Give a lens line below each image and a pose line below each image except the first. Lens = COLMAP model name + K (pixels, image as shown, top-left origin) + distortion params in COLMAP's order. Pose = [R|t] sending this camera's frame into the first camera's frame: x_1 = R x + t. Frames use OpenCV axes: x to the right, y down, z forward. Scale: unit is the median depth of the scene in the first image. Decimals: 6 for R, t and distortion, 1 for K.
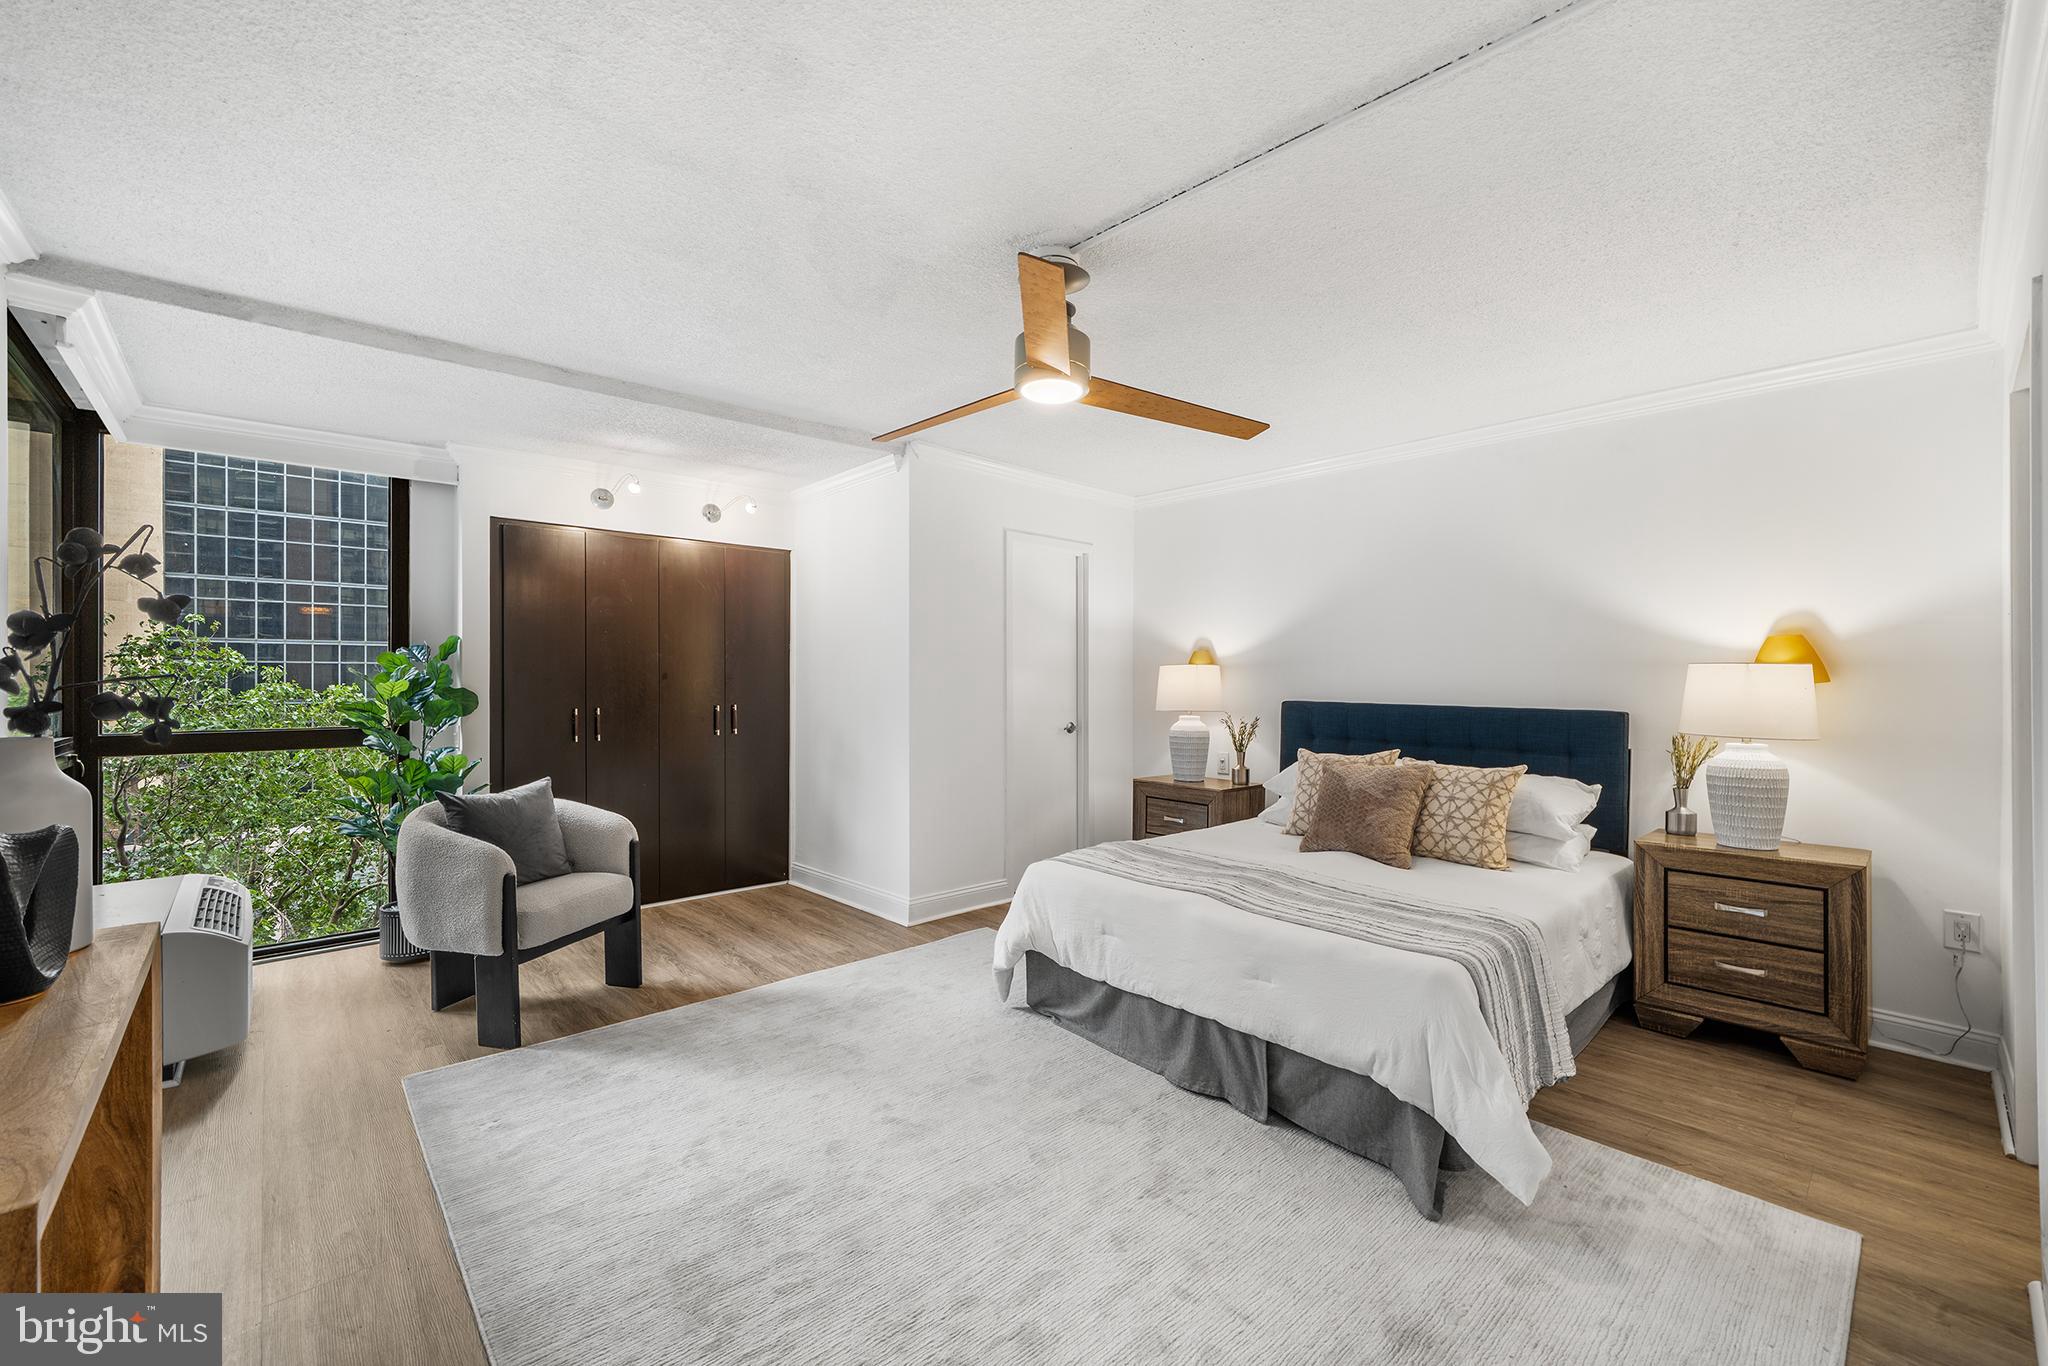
lens RADIAL K [[841.6, 0, 1028.7], [0, 841.6, 681.4], [0, 0, 1]] dist [-0.013703, 0.003322]
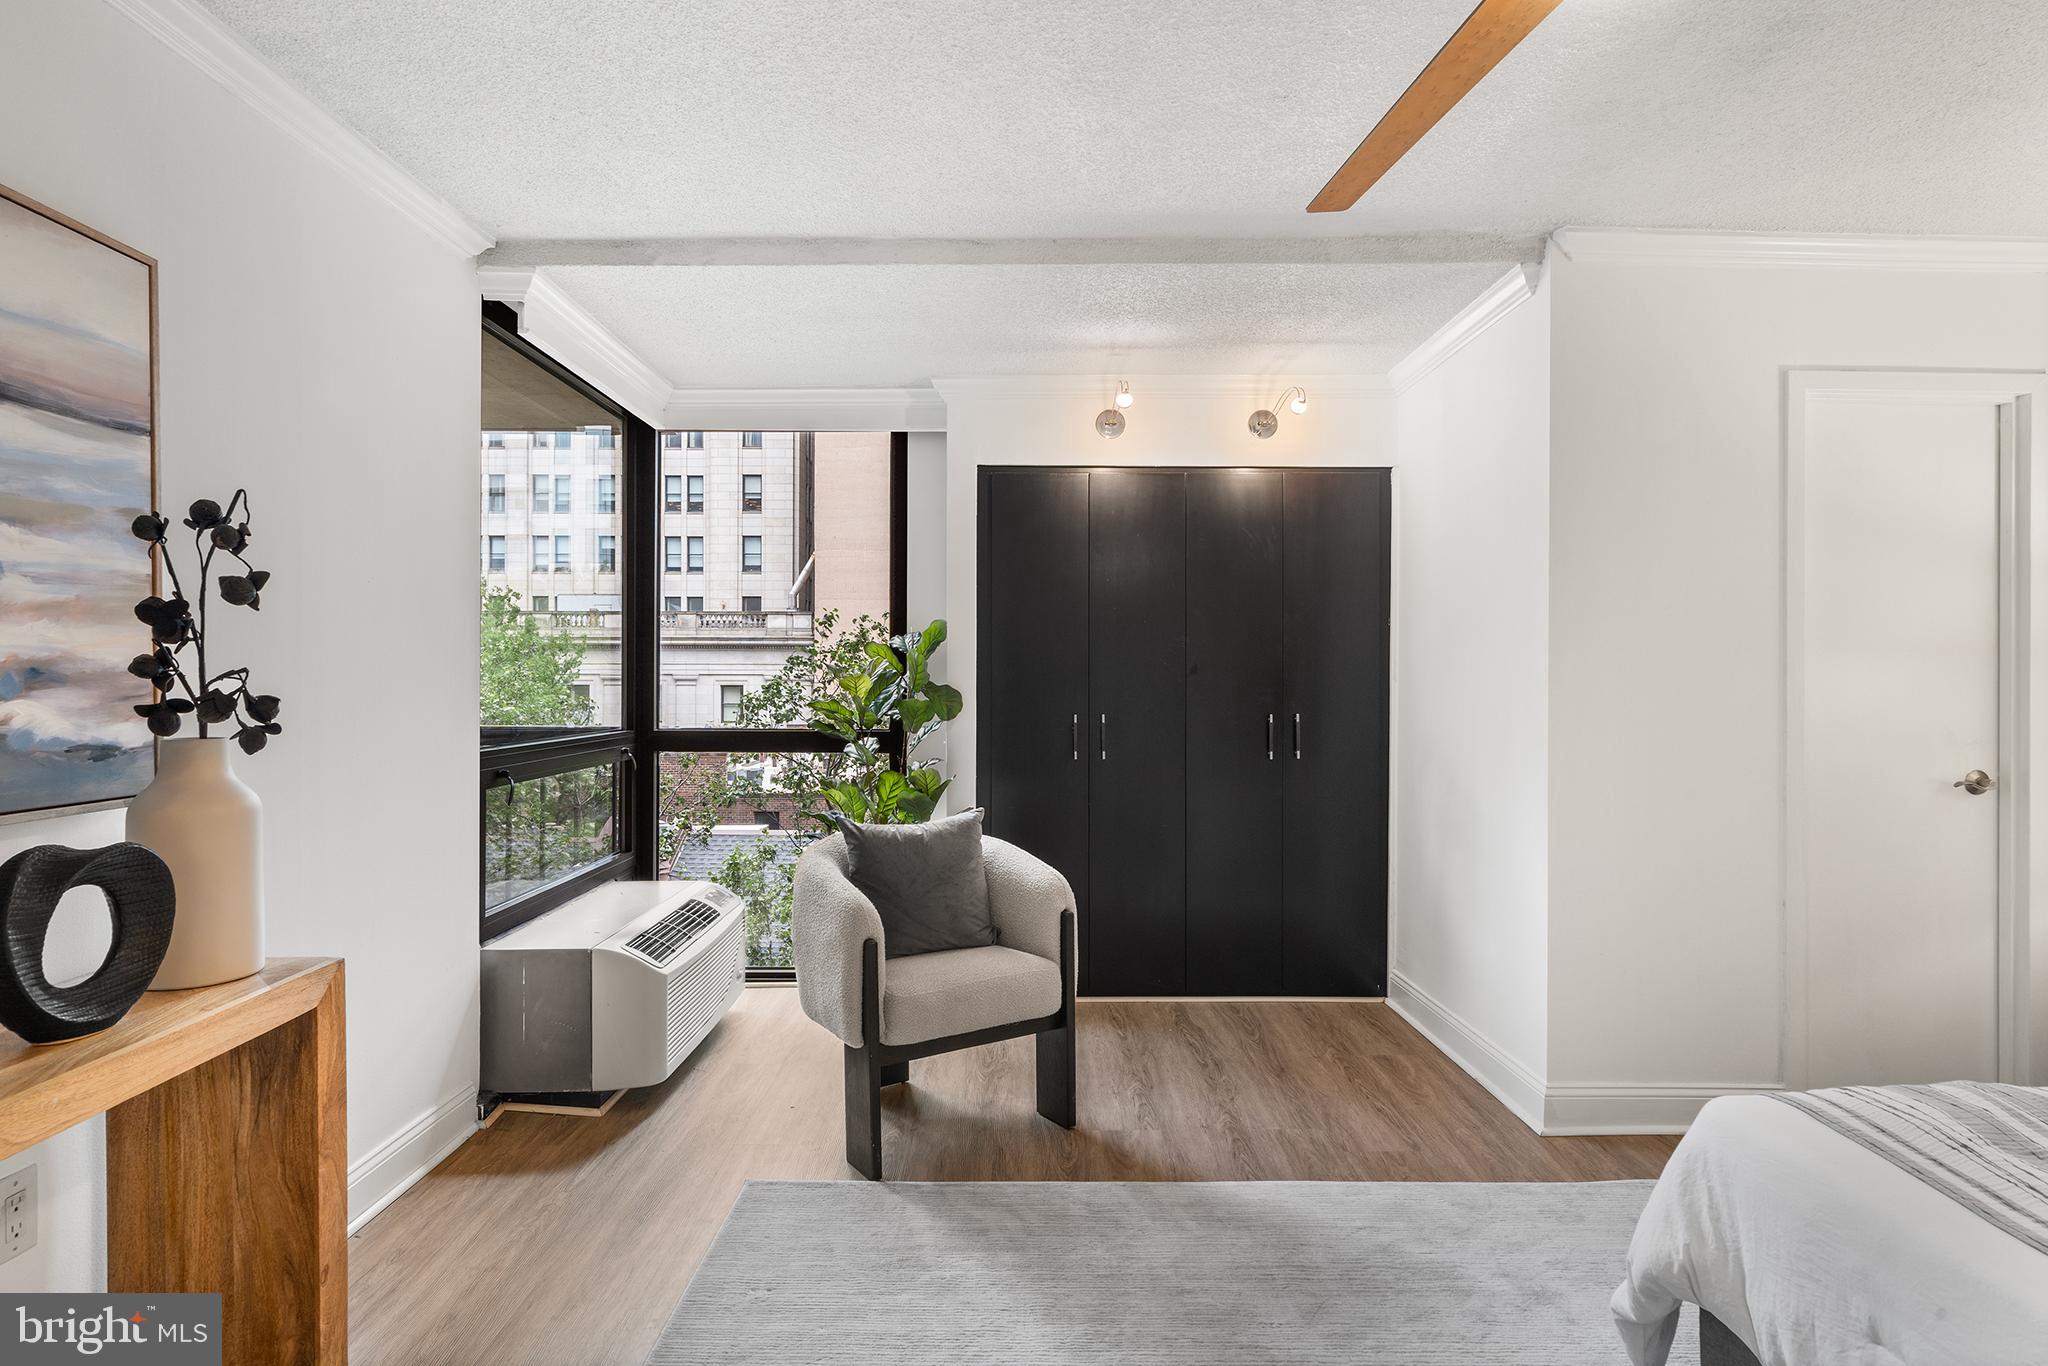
lens RADIAL K [[1134.5, 0, 1028.4], [0, 1134.5, 680.1], [0, 0, 1]] dist [-0.000317, -0.002272]
pose [[0.737963, 0.004805, -0.674824, 0.138586], [-0.002680, 0.999988, 0.004189, -0.002028], [0.674836, -0.001283, 0.737967, 0.329146]]
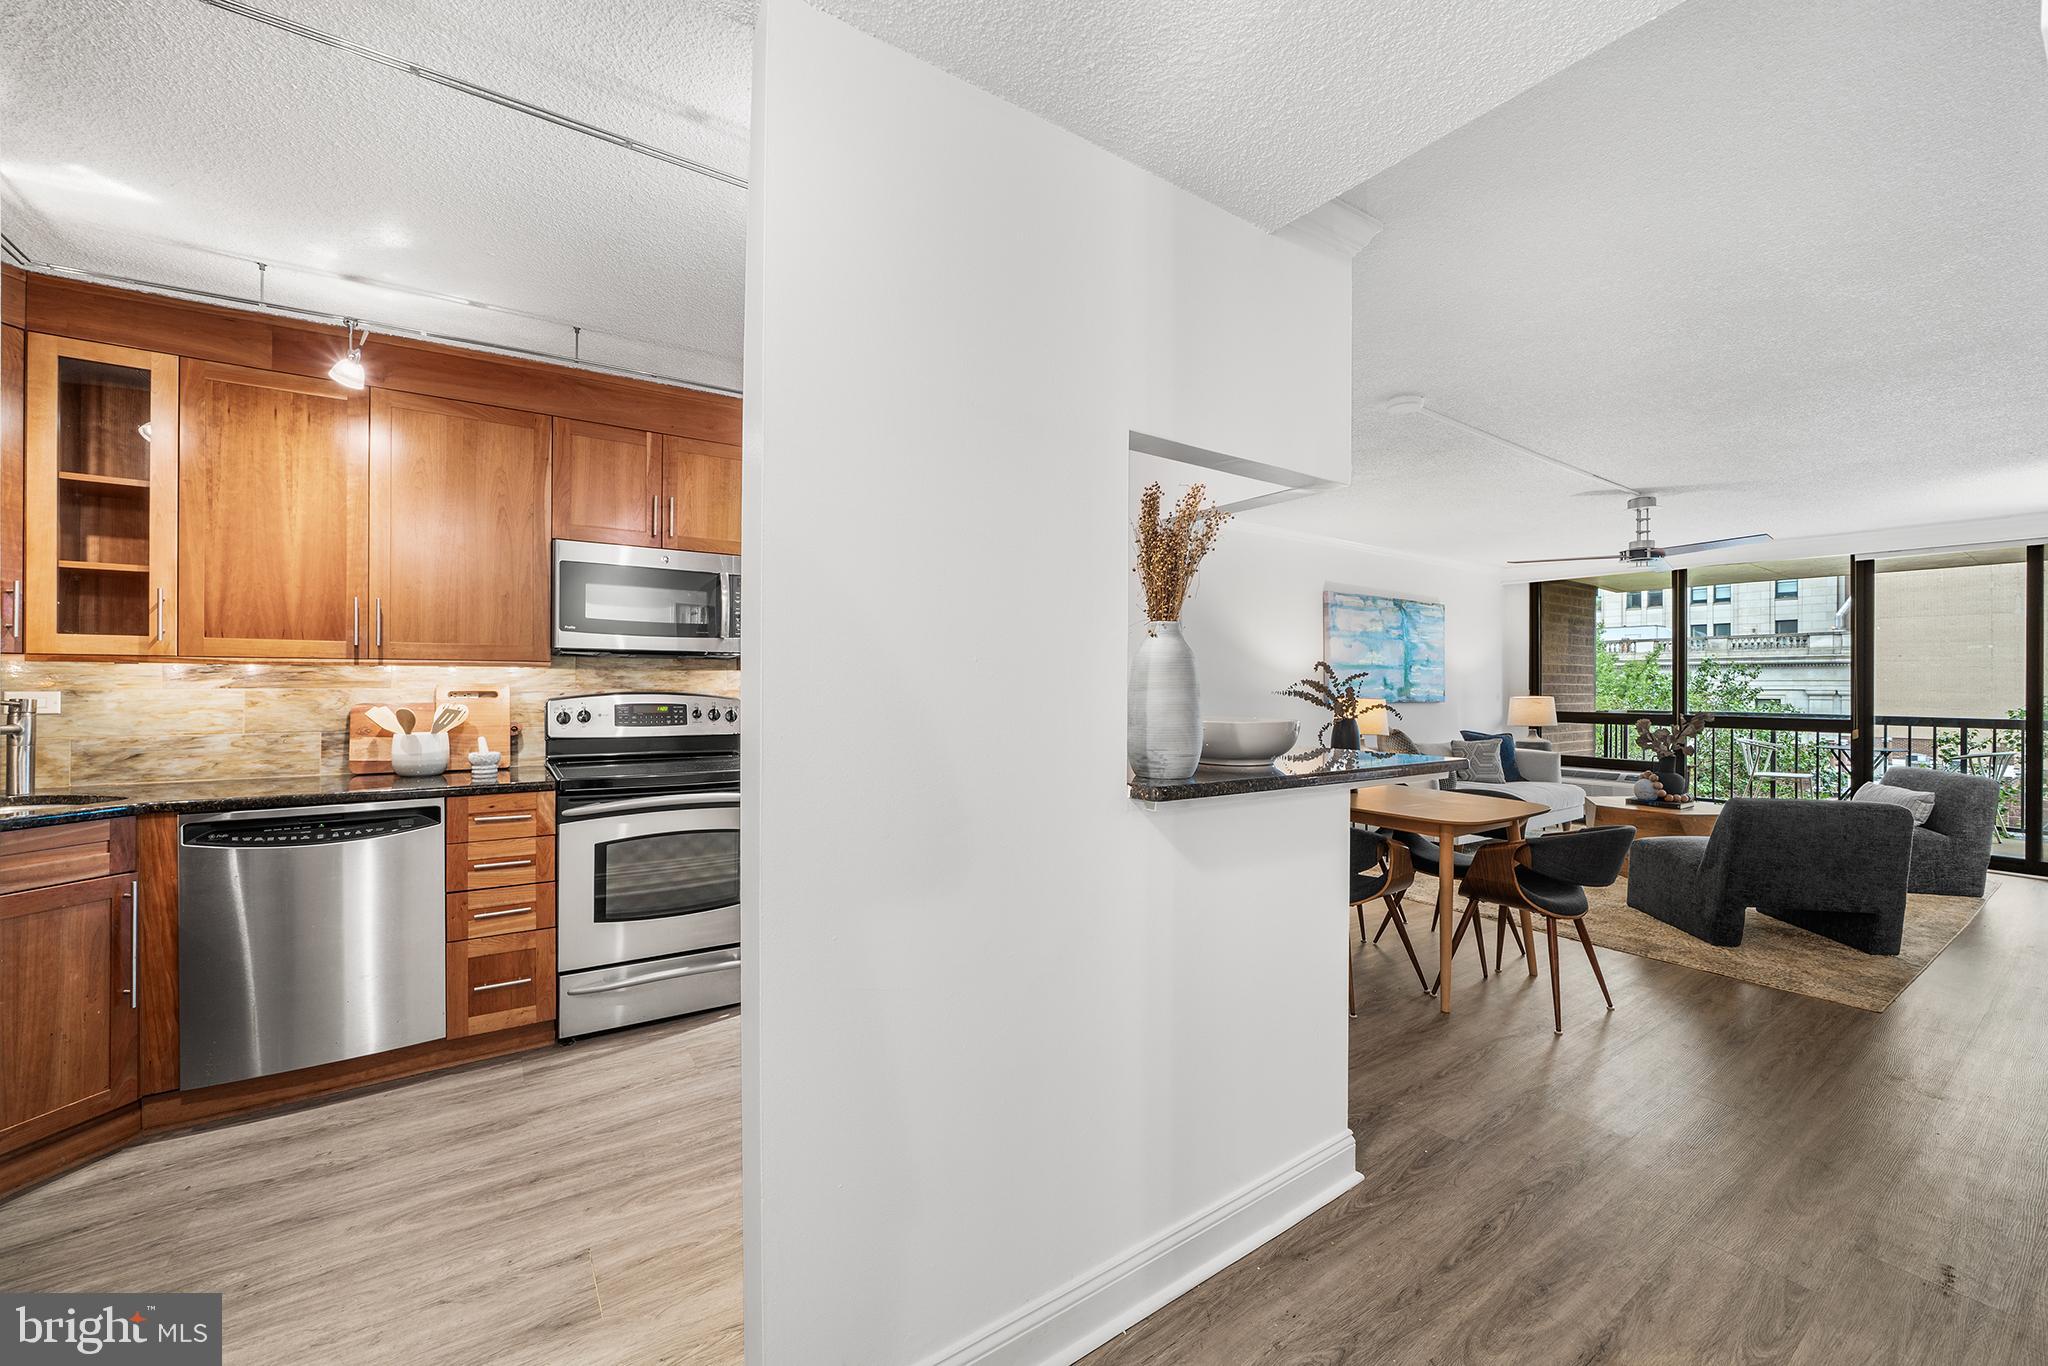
lens RADIAL K [[781.3, 0, 1015.6], [0, 781.3, 683.5], [0, 0, 1]] dist [-0.012842, 0.001322]
pose [[-0.149615, -0.000762, -0.988744, 0.852791], [-0.006564, 0.999978, 0.000223, -0.003979], [0.988722, 0.006523, -0.149617, -1.404949]]
